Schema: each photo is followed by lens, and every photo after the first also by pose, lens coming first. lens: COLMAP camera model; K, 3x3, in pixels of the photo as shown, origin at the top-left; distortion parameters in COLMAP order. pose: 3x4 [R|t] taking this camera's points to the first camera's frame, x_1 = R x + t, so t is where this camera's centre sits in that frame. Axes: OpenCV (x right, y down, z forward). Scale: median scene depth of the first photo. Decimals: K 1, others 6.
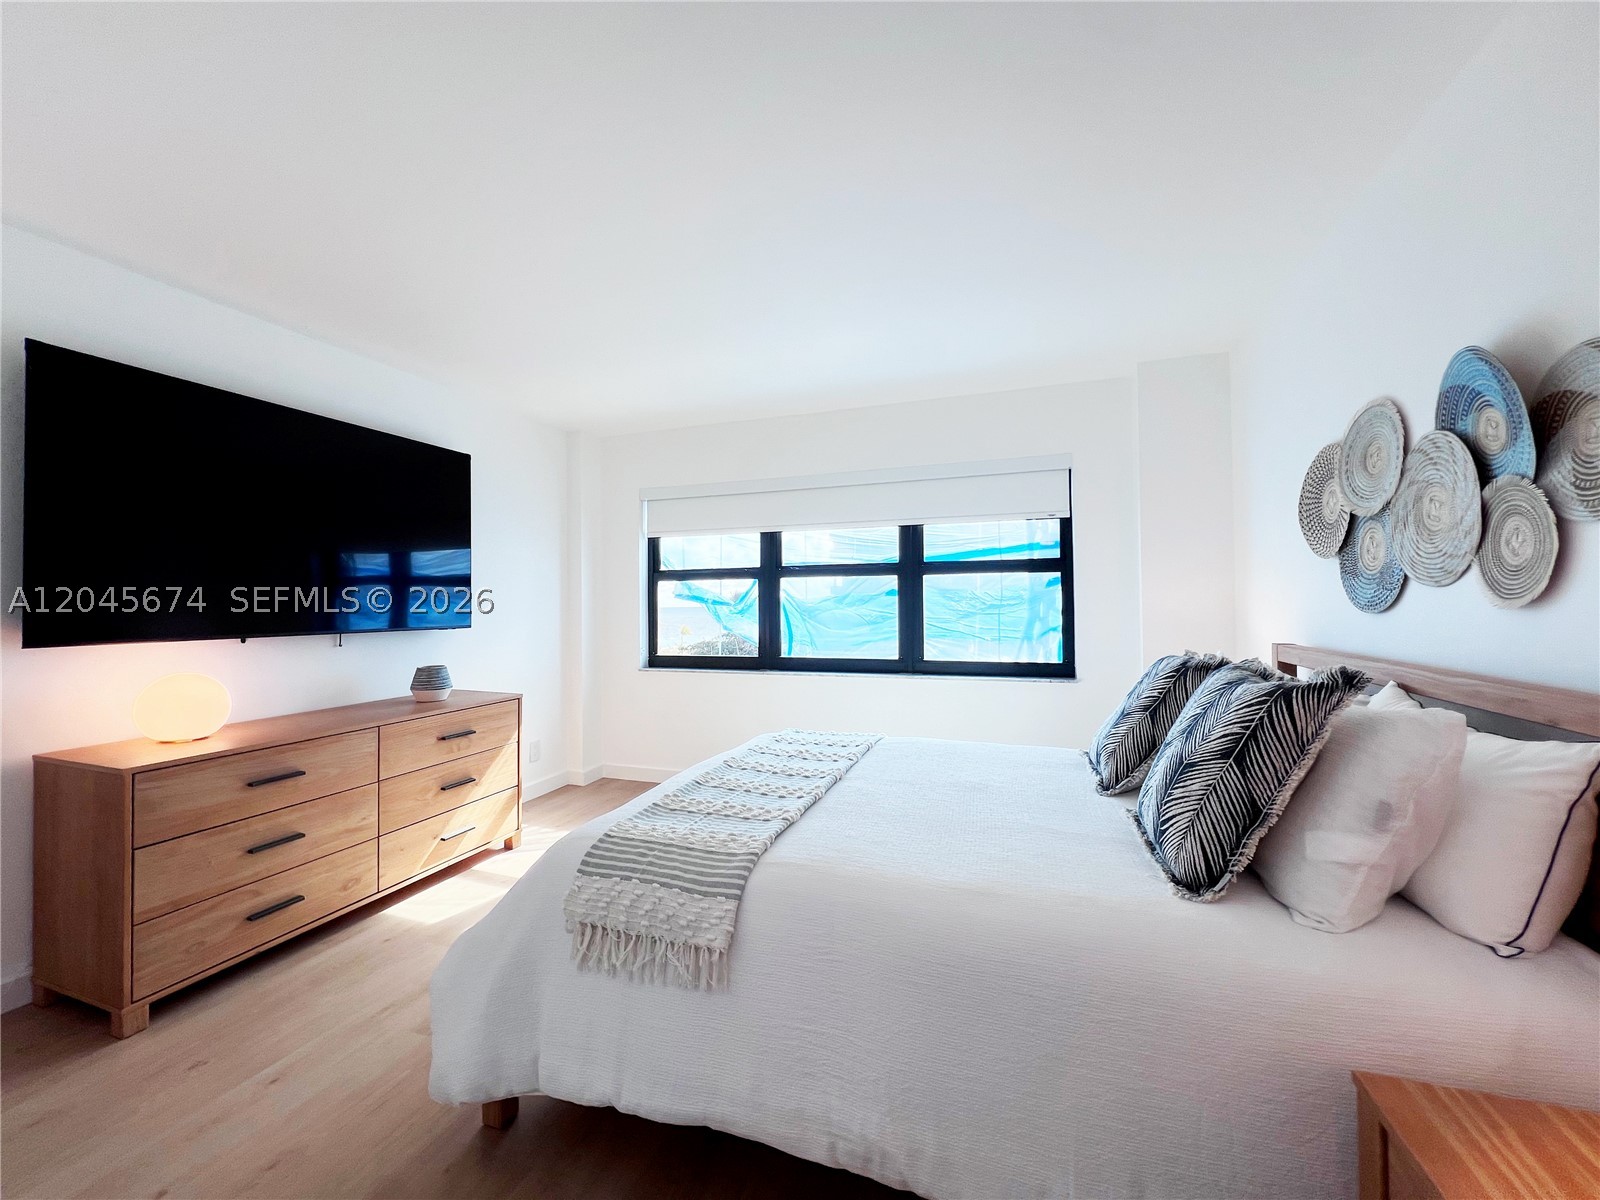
lens RADIAL K [[639.6, 0, 810.9], [0, 639.6, 595.4], [0, 0, 1]] dist [-0.003201, 0.001140]
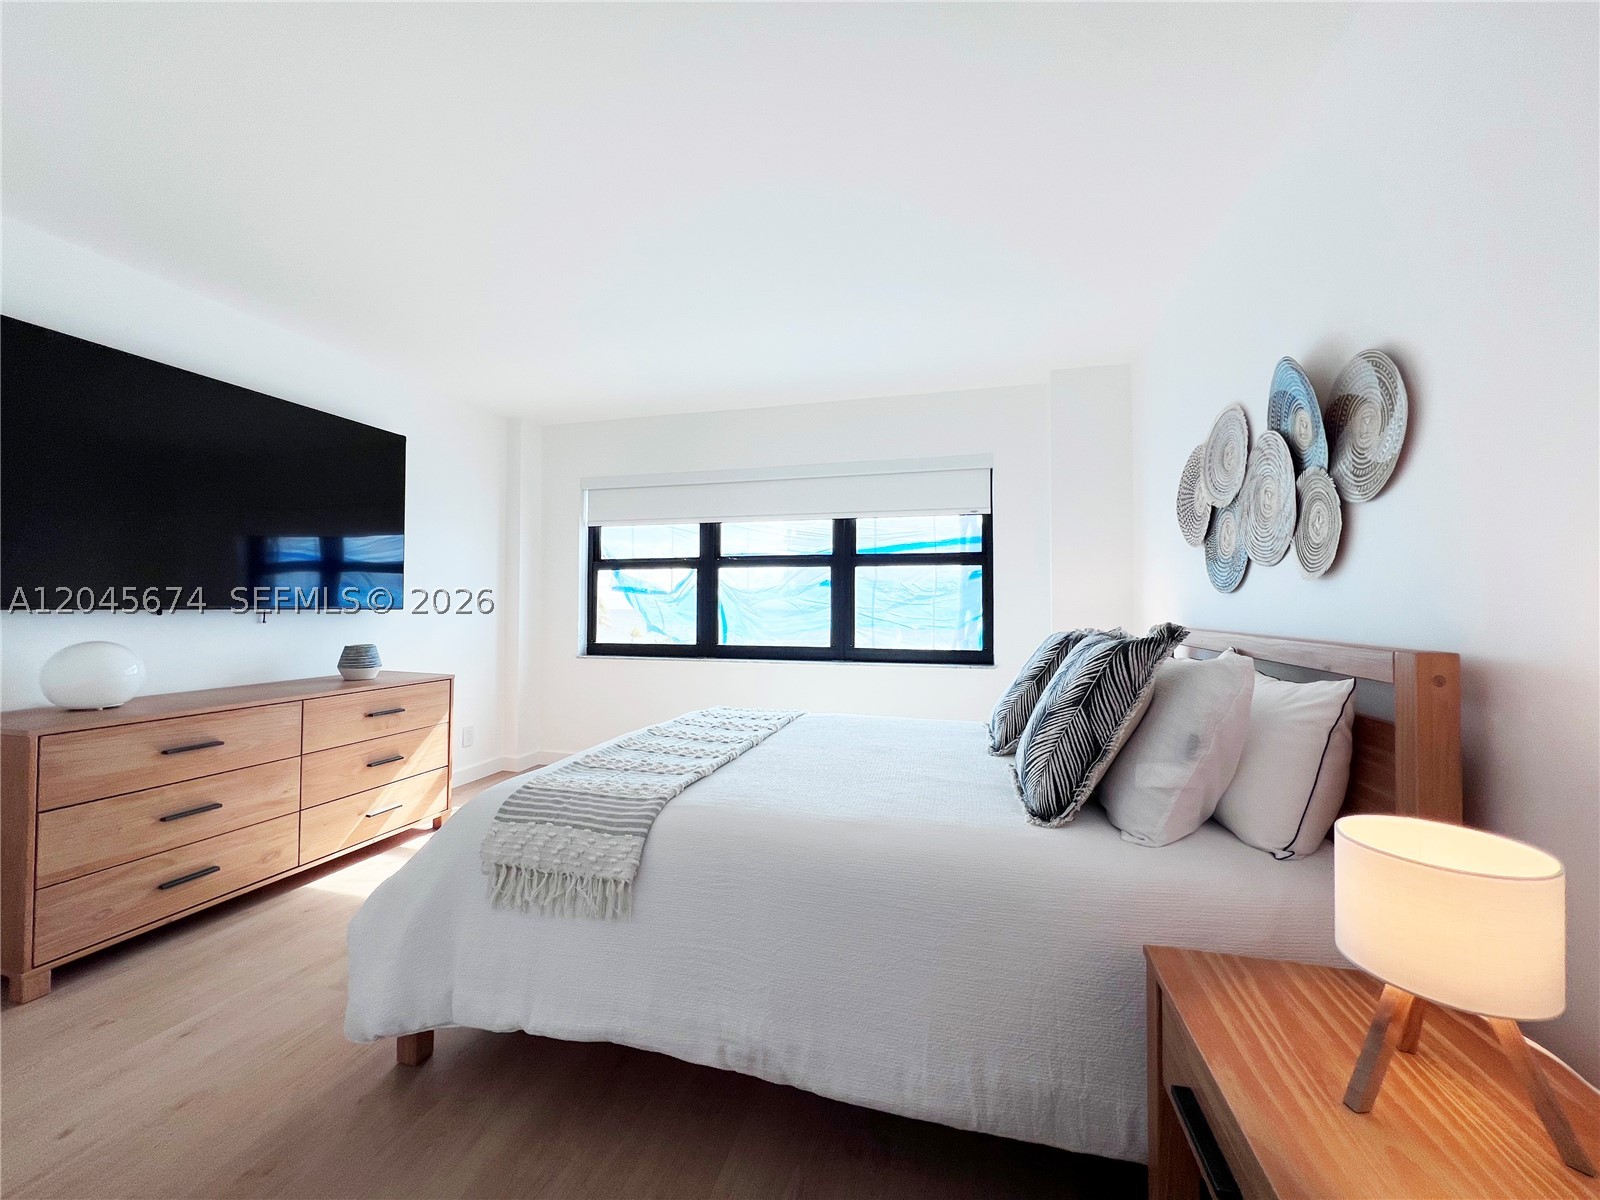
lens RADIAL K [[639.6, 0, 811.0], [0, 639.6, 596.4], [0, 0, 1]] dist [-0.003201, 0.001140]
pose [[0.997351, 0.015250, 0.071120, 0.069188], [-0.014836, 0.999870, -0.006348, 0.056790], [-0.071208, 0.005276, 0.997448, -0.086493]]
